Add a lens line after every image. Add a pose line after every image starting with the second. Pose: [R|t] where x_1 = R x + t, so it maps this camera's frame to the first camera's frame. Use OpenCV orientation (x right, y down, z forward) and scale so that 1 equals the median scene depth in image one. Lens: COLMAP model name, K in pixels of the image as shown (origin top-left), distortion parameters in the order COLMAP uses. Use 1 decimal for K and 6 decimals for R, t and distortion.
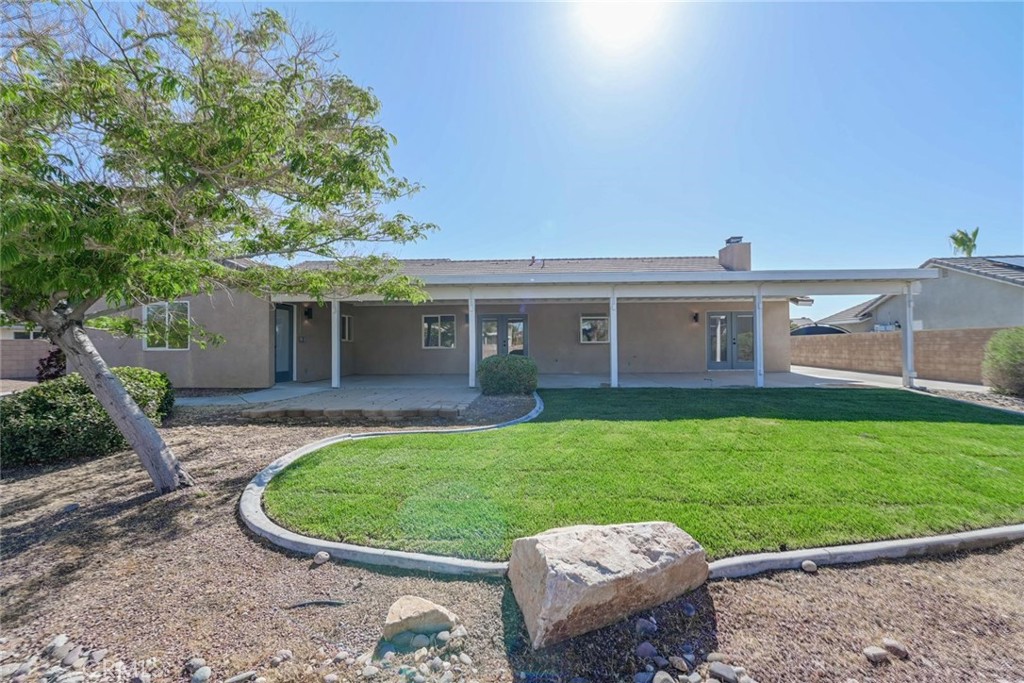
lens RADIAL K [[412.2, 0, 512.0], [0, 412.2, 341.5], [0, 0, 1]] dist [0.000565, -0.000072]
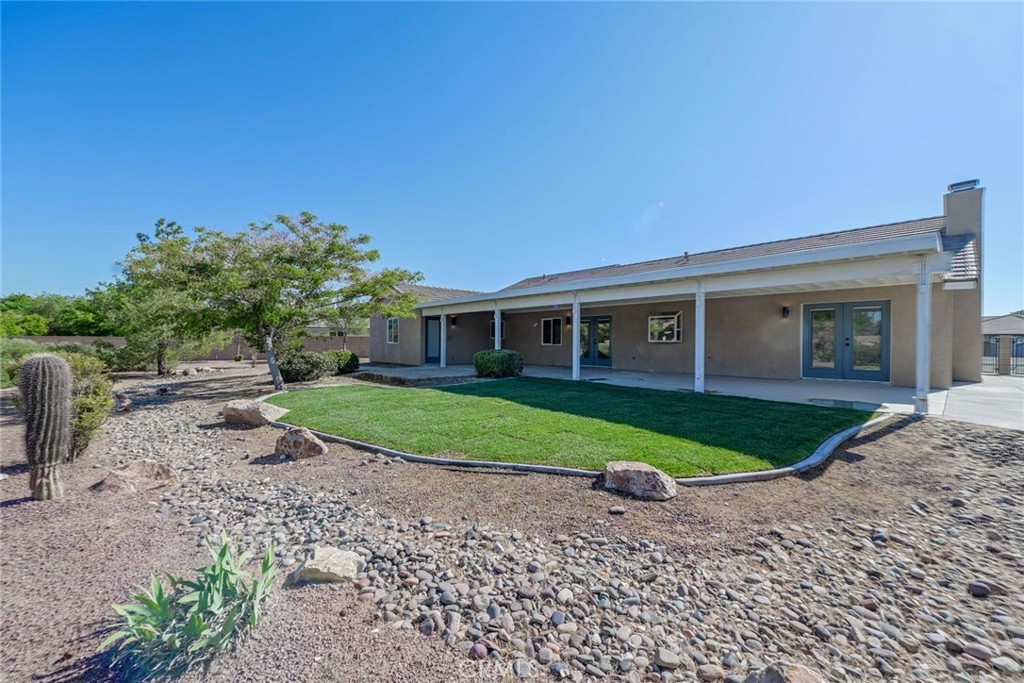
lens RADIAL K [[412.2, 0, 512.0], [0, 412.2, 341.5], [0, 0, 1]] dist [0.000565, -0.000072]
pose [[0.705219, 0.009687, -0.708923, 0.632504], [-0.004588, 0.999948, 0.009100, -0.004757], [0.708975, -0.003164, 0.705227, 0.037215]]
